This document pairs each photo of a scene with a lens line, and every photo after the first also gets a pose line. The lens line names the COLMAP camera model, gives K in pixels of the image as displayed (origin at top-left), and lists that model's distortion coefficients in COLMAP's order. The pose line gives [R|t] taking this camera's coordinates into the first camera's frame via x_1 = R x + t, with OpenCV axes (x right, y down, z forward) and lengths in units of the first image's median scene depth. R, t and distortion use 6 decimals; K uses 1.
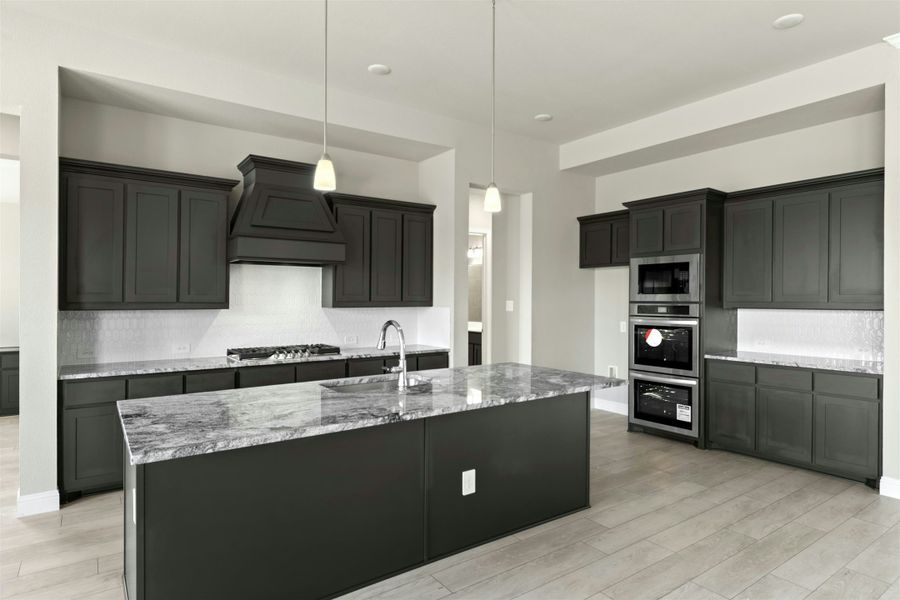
lens RADIAL K [[512.6, 0, 450.1], [0, 512.6, 300.7], [0, 0, 1]] dist [0.003896, 0.001144]
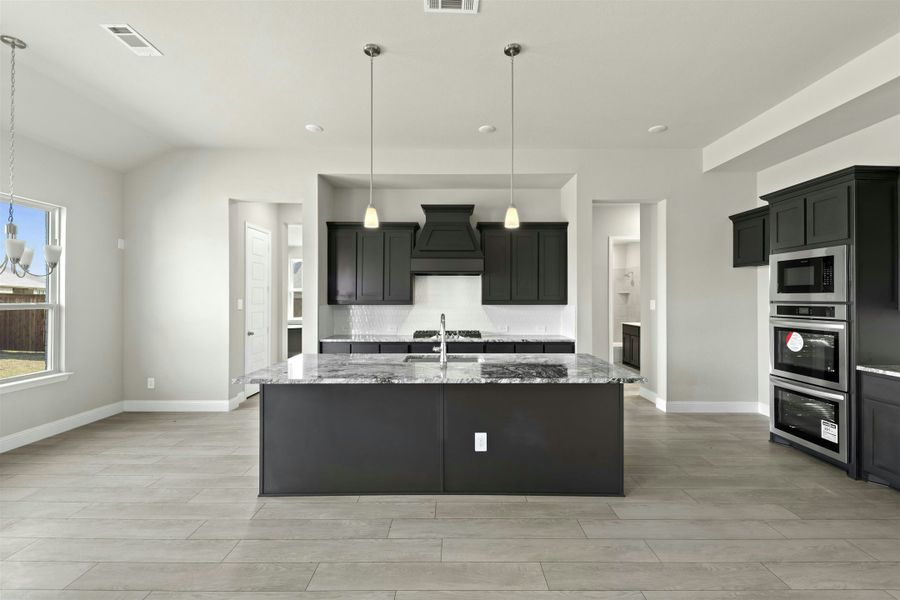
lens RADIAL K [[383.4, 0, 448.6], [0, 383.4, 296.4], [0, 0, 1]] dist [0.003950, -0.003566]
pose [[0.810365, -0.002002, -0.585923, 0.325019], [-0.002990, 0.999967, -0.007552, -0.000569], [0.585918, 0.007872, 0.810332, 0.107858]]
